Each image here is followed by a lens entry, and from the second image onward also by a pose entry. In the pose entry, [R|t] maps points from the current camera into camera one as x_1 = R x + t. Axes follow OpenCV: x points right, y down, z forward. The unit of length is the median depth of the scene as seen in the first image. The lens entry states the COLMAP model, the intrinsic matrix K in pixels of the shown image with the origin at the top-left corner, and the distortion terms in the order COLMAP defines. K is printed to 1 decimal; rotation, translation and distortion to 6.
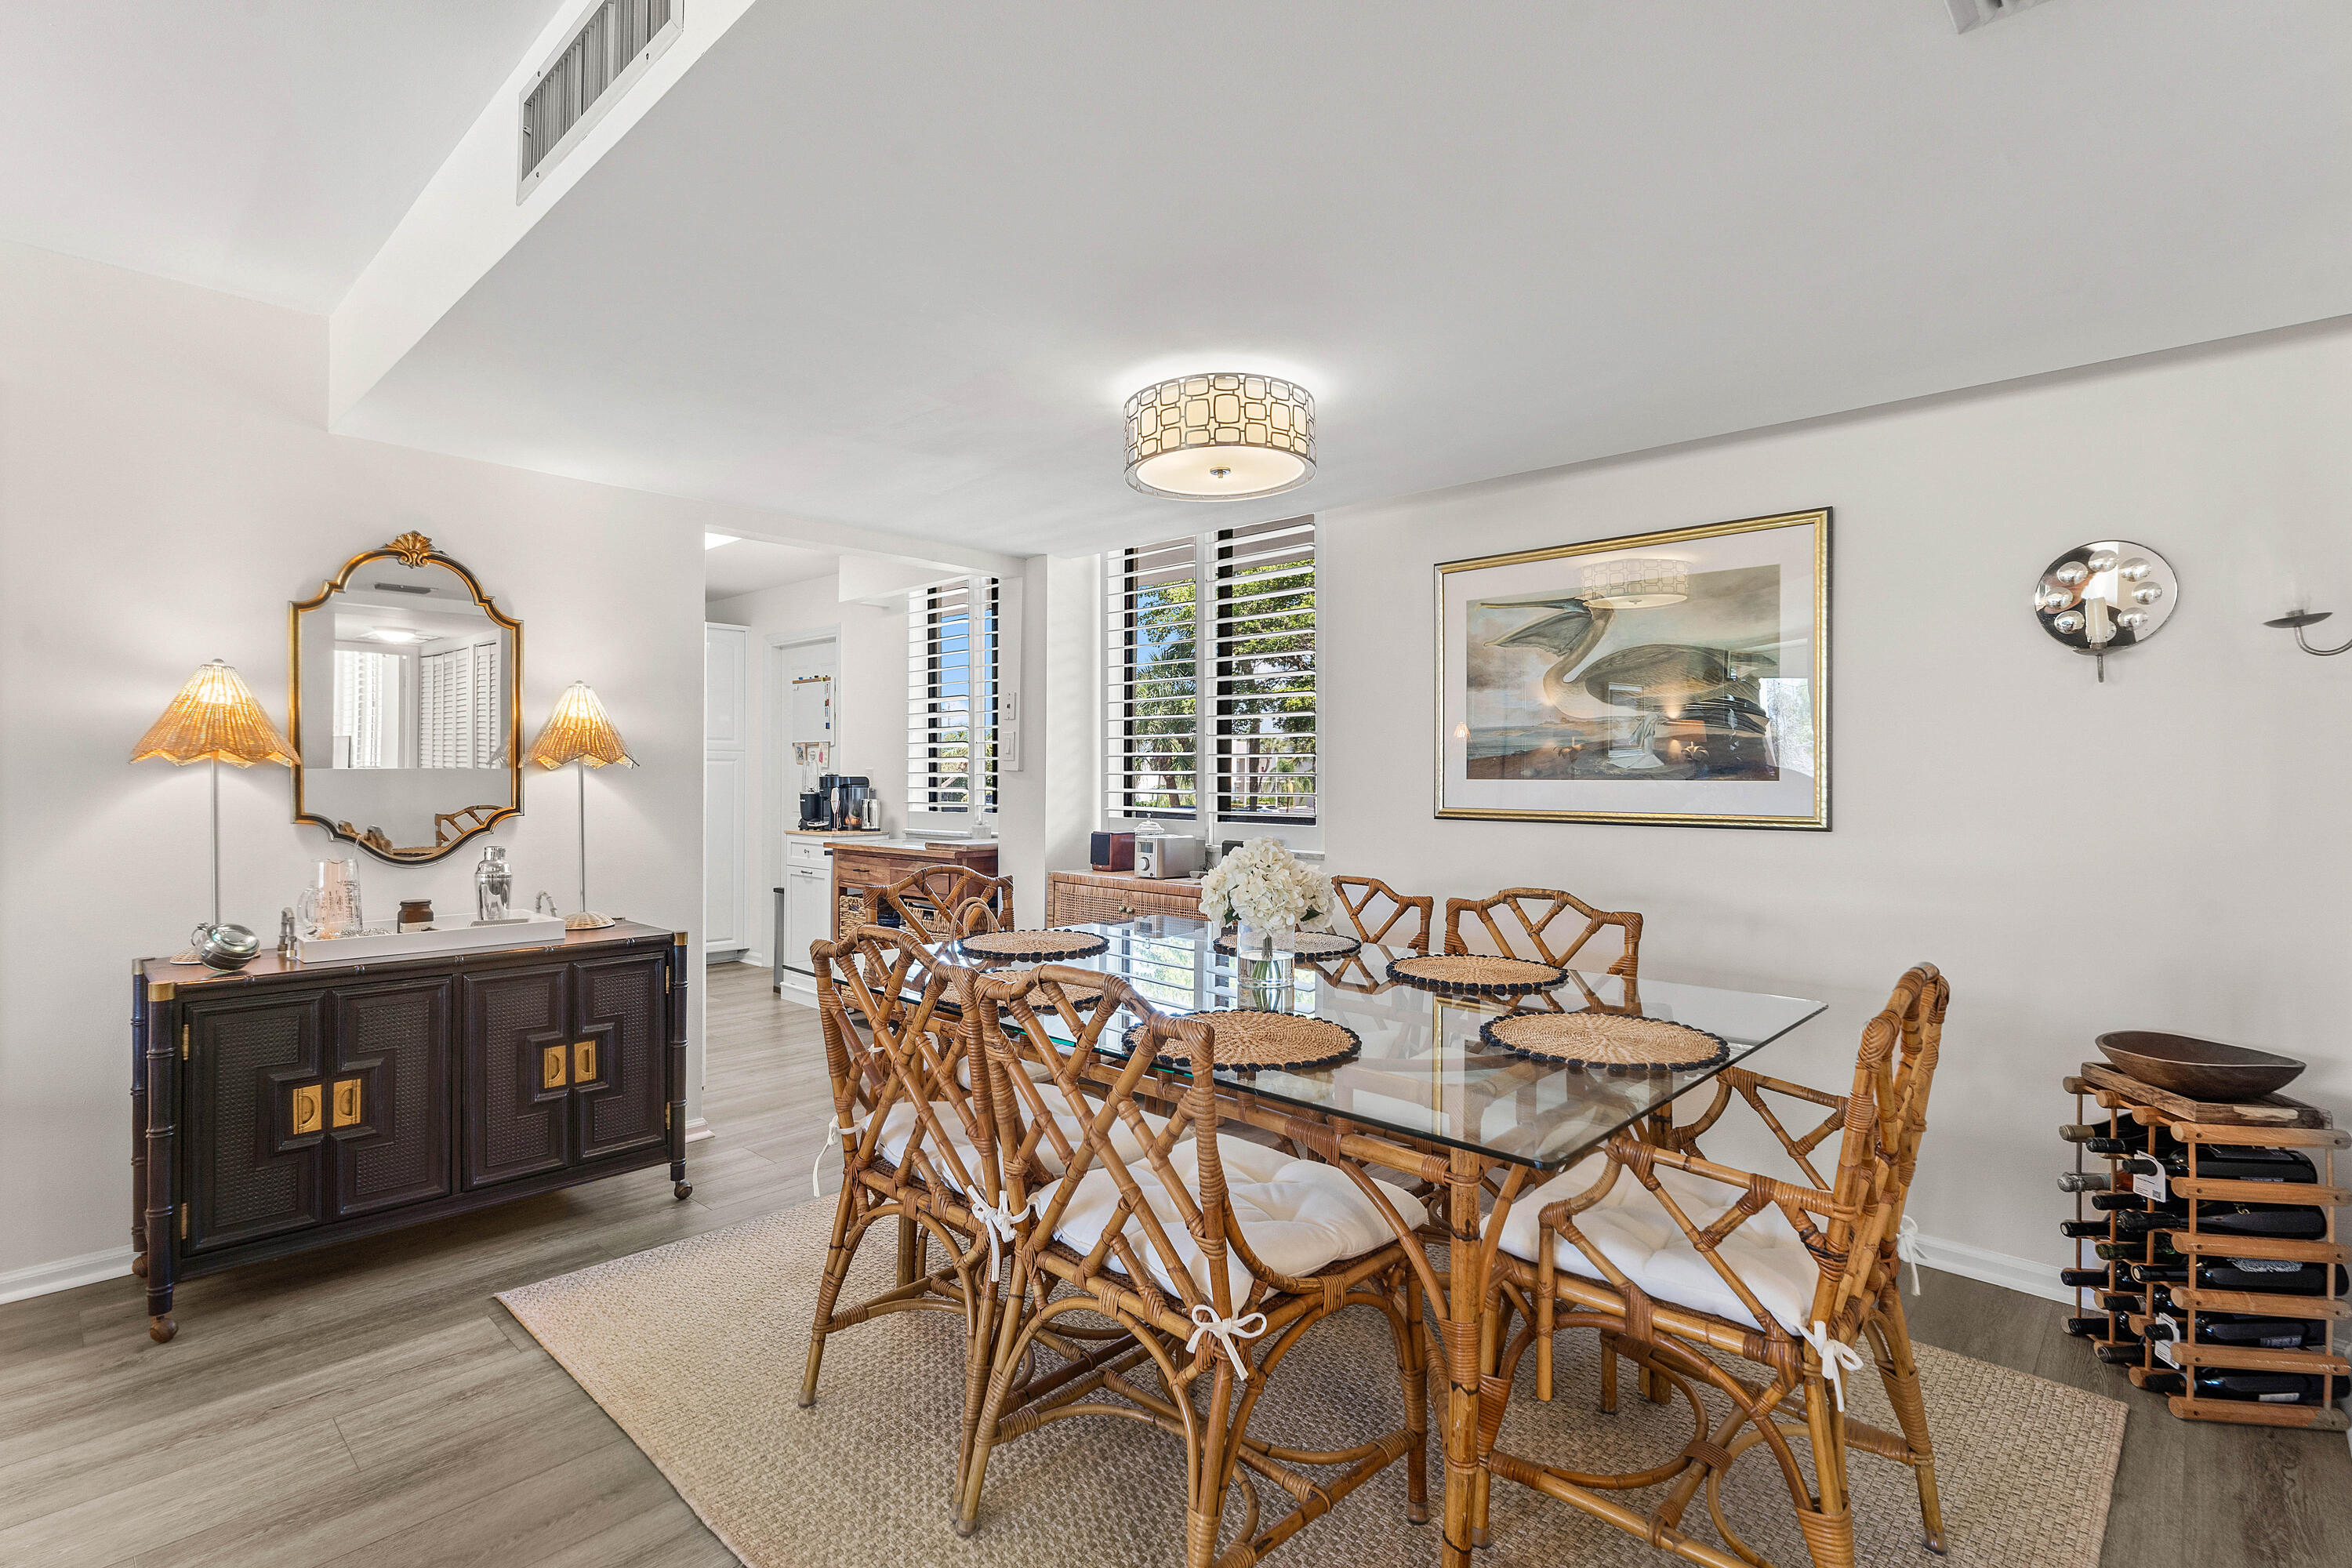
lens RADIAL K [[1094.2, 0, 1162.8], [0, 1094.2, 769.5], [0, 0, 1]] dist [0.000466, -0.000099]
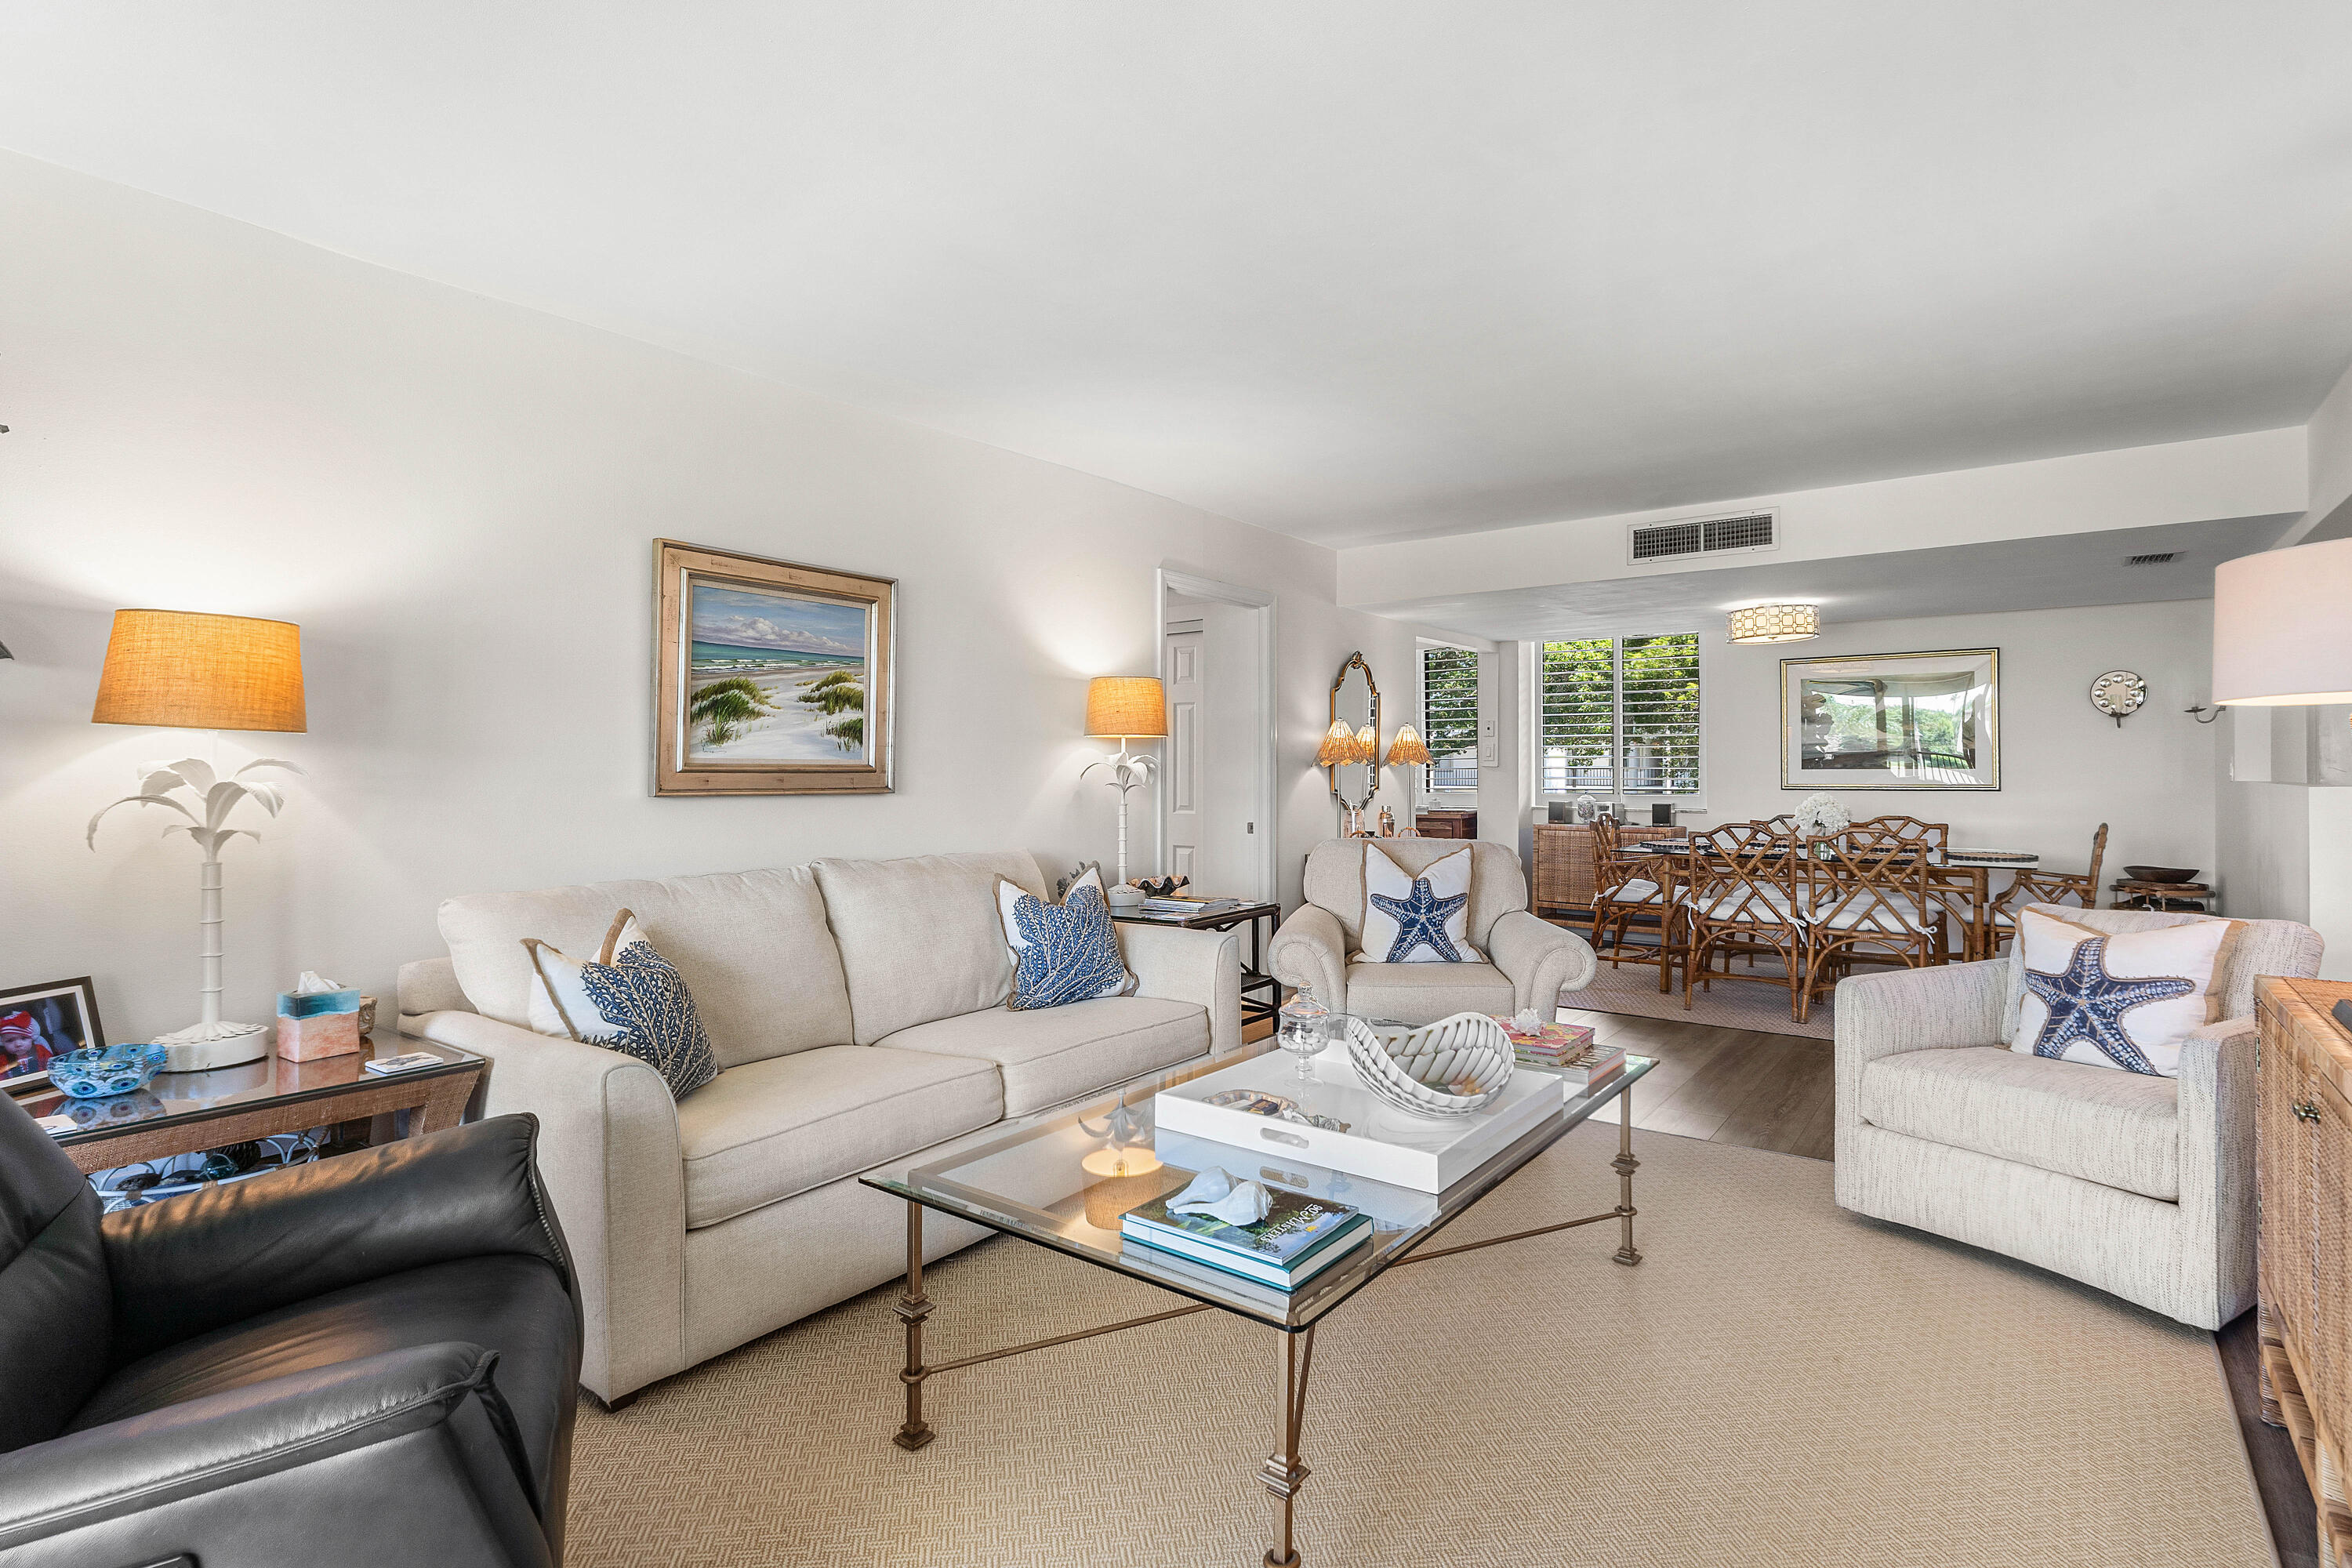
lens RADIAL K [[1129.0, 0, 1181.2], [0, 1129.0, 741.5], [0, 0, 1]] dist [0.000167, -0.000237]
pose [[0.993231, -0.006021, 0.116000, -1.334401], [0.008264, 0.999788, -0.018863, -0.014499], [-0.115862, 0.019694, 0.993070, -1.116427]]
